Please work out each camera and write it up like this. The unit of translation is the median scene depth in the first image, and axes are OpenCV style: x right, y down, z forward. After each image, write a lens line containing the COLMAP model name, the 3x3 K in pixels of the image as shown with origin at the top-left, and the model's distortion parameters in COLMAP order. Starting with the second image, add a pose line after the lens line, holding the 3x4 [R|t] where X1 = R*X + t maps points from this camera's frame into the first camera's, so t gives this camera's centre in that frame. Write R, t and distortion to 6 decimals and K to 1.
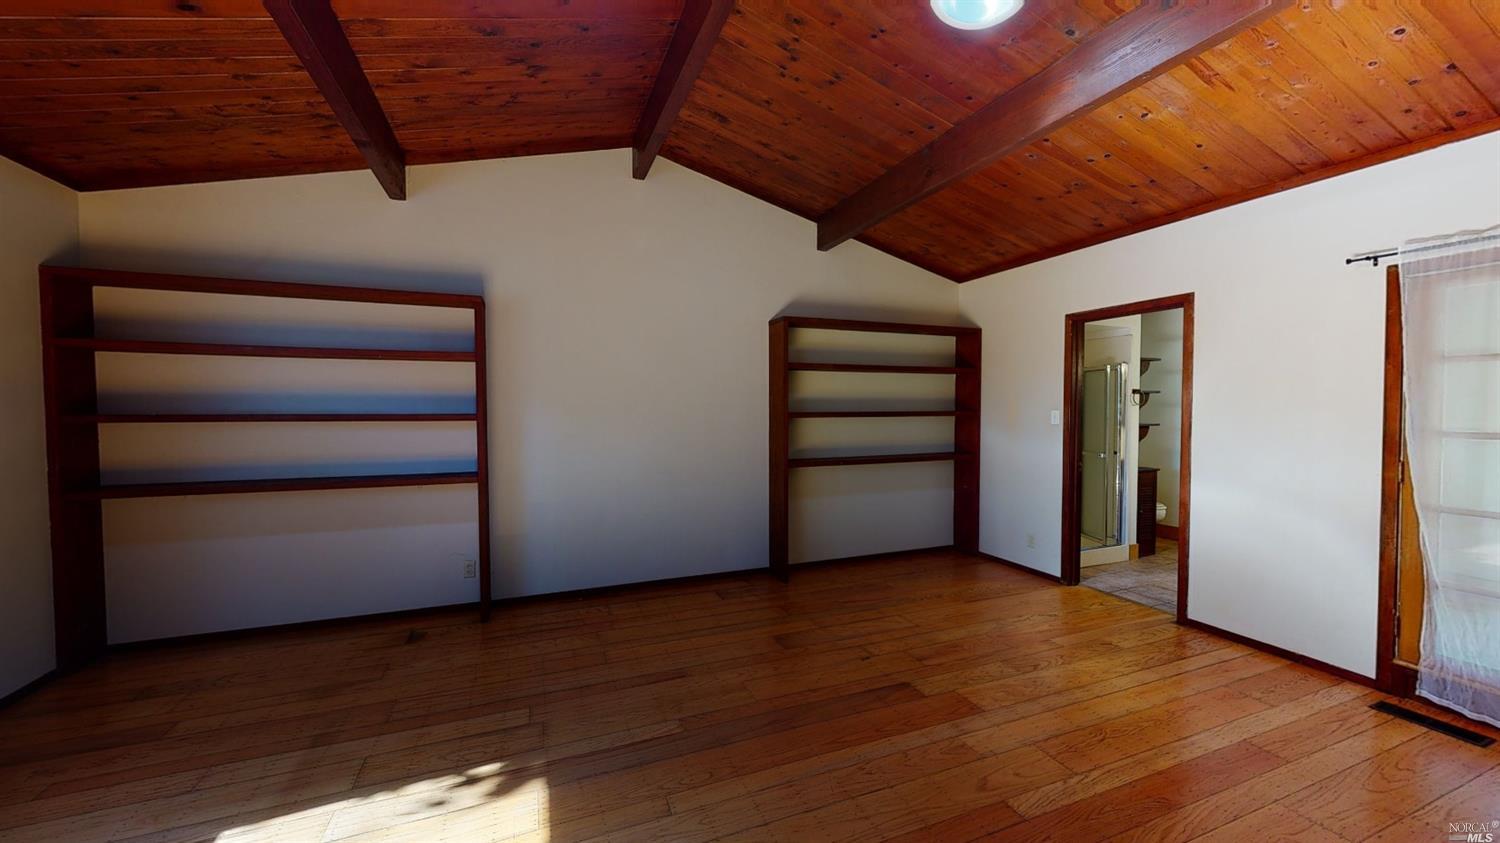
lens RADIAL K [[549.5, 0, 750.5], [0, 549.5, 423.4], [0, 0, 1]] dist [0.000314, -0.000068]
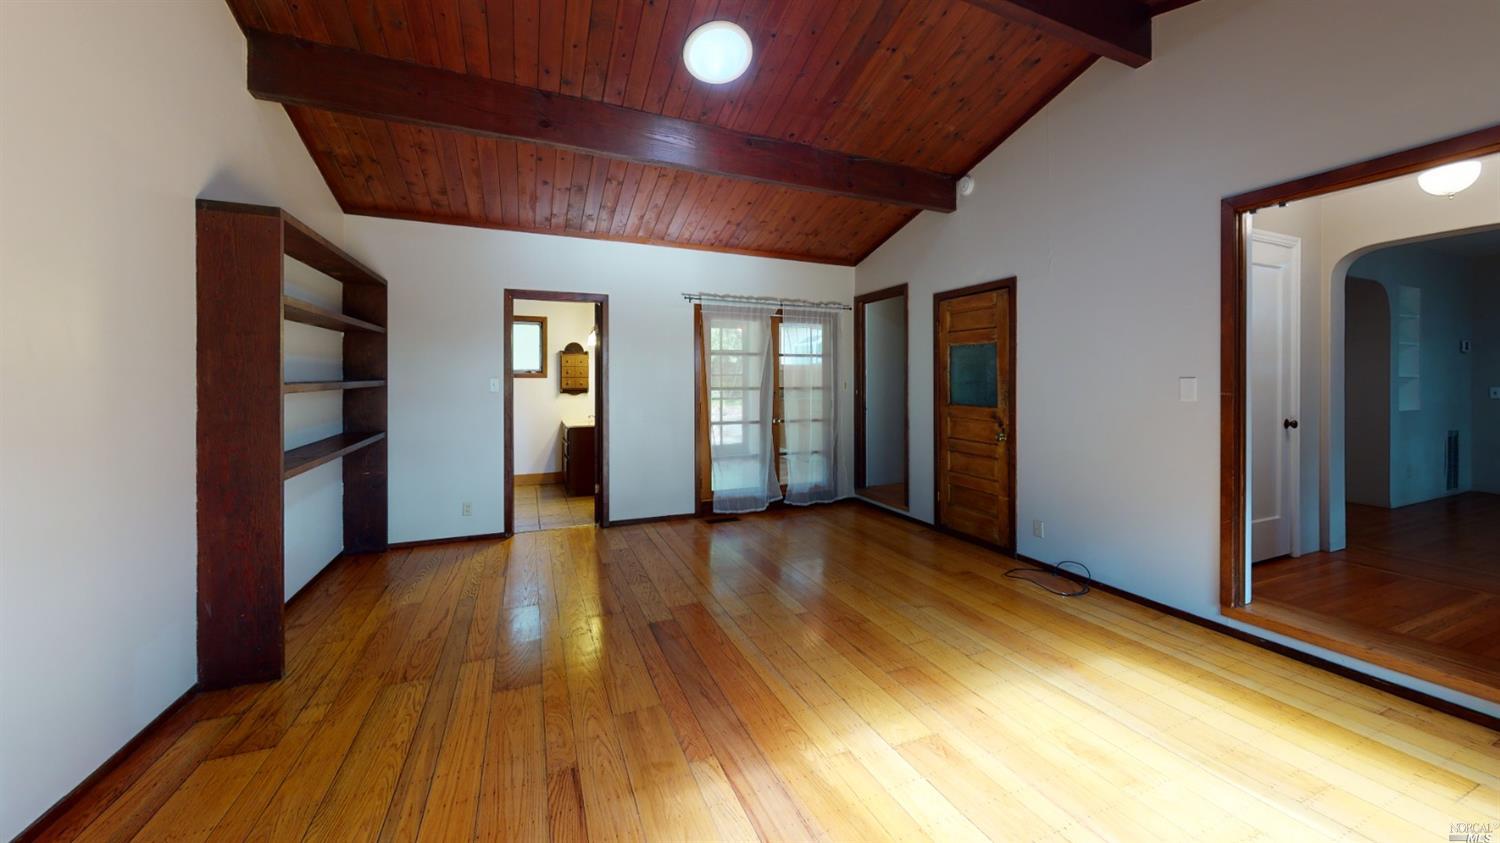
lens RADIAL K [[549.5, 0, 750.5], [0, 549.5, 423.4], [0, 0, 1]] dist [0.000314, -0.000068]
pose [[-0.020623, -0.079119, 0.996652, -0.625971], [0.030262, 0.996358, 0.079722, -0.006713], [-0.999329, 0.031805, -0.018154, 0.644164]]
